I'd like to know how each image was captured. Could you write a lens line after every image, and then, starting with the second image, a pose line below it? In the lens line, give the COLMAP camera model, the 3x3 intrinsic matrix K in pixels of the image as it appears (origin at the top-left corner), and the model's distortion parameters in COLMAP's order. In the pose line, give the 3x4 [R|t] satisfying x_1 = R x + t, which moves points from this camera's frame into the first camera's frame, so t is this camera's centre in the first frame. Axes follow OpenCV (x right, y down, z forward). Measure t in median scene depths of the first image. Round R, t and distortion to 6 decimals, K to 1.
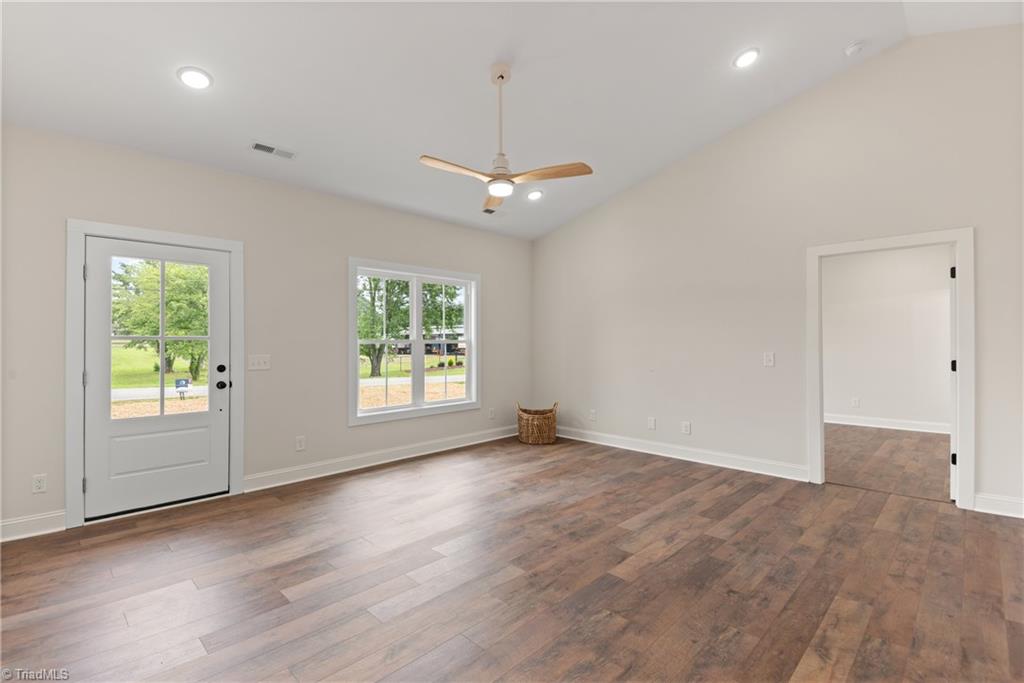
lens RADIAL K [[465.6, 0, 511.6], [0, 465.6, 342.6], [0, 0, 1]] dist [0.024503, -0.003887]
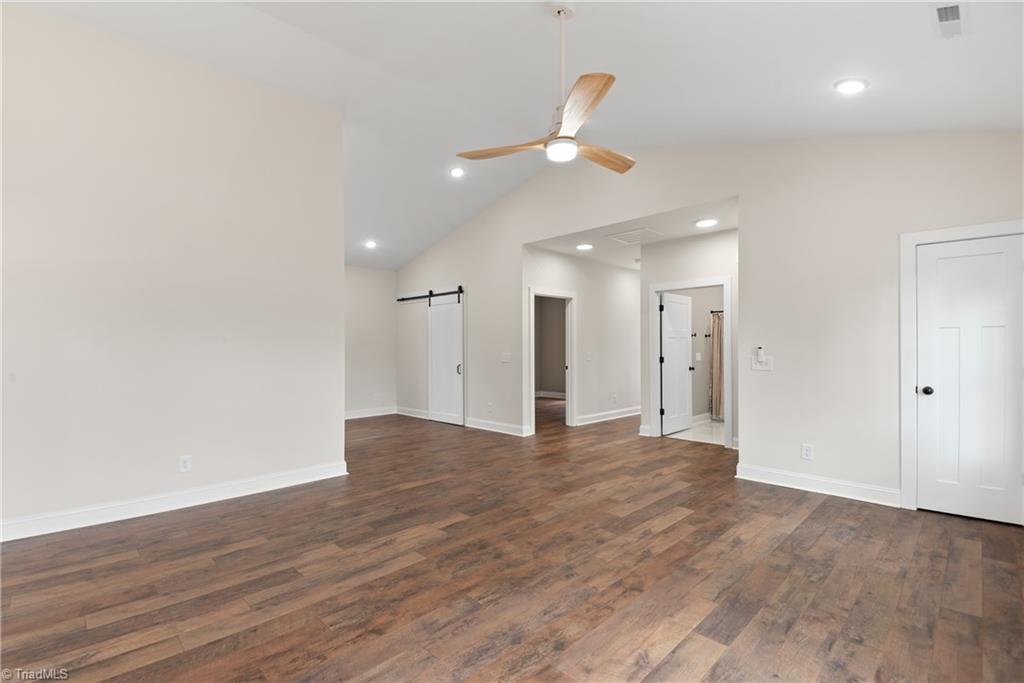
lens RADIAL K [[465.6, 0, 514.2], [0, 465.6, 342.6], [0, 0, 1]] dist [0.024503, -0.003887]
pose [[-0.999980, 0.004290, 0.004688, 0.056732], [0.004263, 0.999974, -0.005739, -0.000297], [-0.004713, -0.005719, -0.999973, 1.833810]]
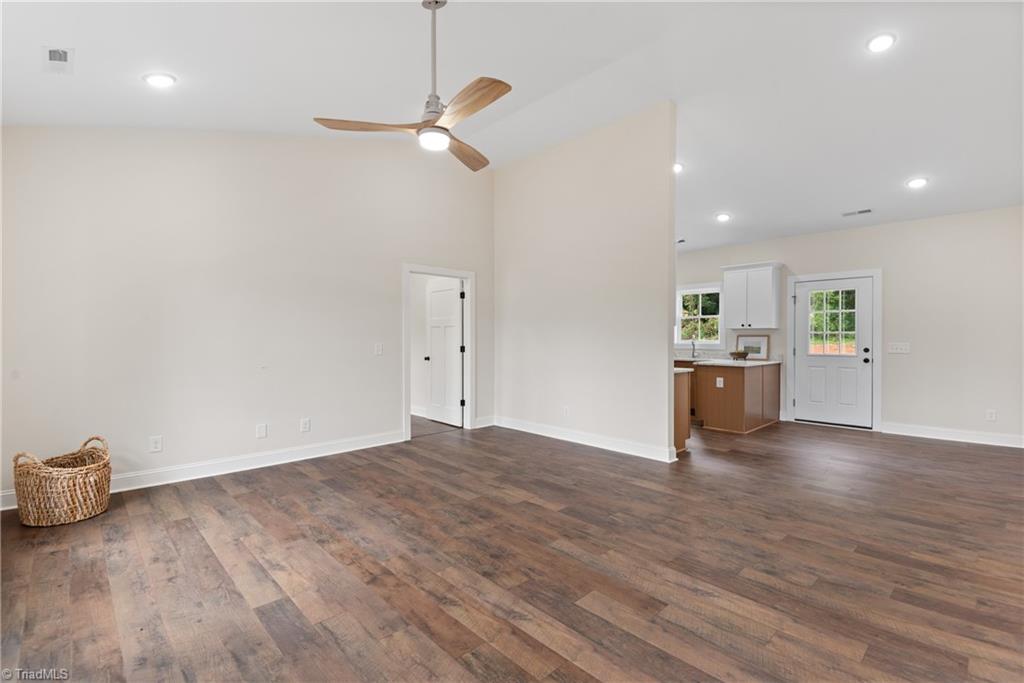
lens RADIAL K [[465.6, 0, 509.5], [0, 465.6, 338.0], [0, 0, 1]] dist [0.024503, -0.003887]
pose [[0.035552, -0.005587, 0.999352, -0.851406], [0.001097, 0.999984, 0.005552, 0.004011], [-0.999367, 0.000899, 0.035557, 0.850377]]
